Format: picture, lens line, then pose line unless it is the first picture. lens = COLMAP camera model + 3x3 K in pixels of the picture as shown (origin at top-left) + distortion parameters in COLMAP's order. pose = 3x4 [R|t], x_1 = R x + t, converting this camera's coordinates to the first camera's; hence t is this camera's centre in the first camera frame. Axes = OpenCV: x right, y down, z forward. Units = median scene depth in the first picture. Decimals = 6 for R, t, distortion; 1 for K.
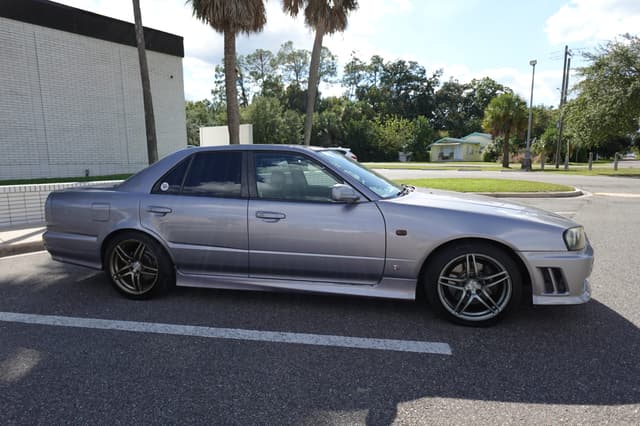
lens RADIAL K [[361.7, 0, 321.1], [0, 361.7, 212.3], [0, 0, 1]] dist [-0.000050, 0.000997]
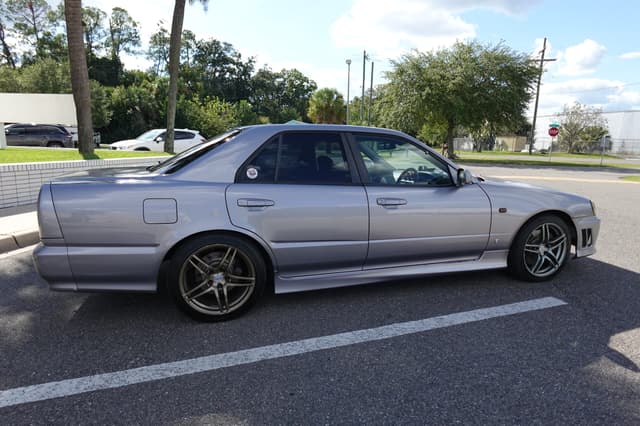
lens RADIAL K [[361.7, 0, 321.2], [0, 361.7, 212.7], [0, 0, 1]] dist [-0.000050, 0.000997]
pose [[0.873736, -0.067614, 0.481677, -0.163151], [0.047015, 0.997394, 0.054725, -0.005048], [-0.484122, -0.025169, 0.874638, 0.054934]]
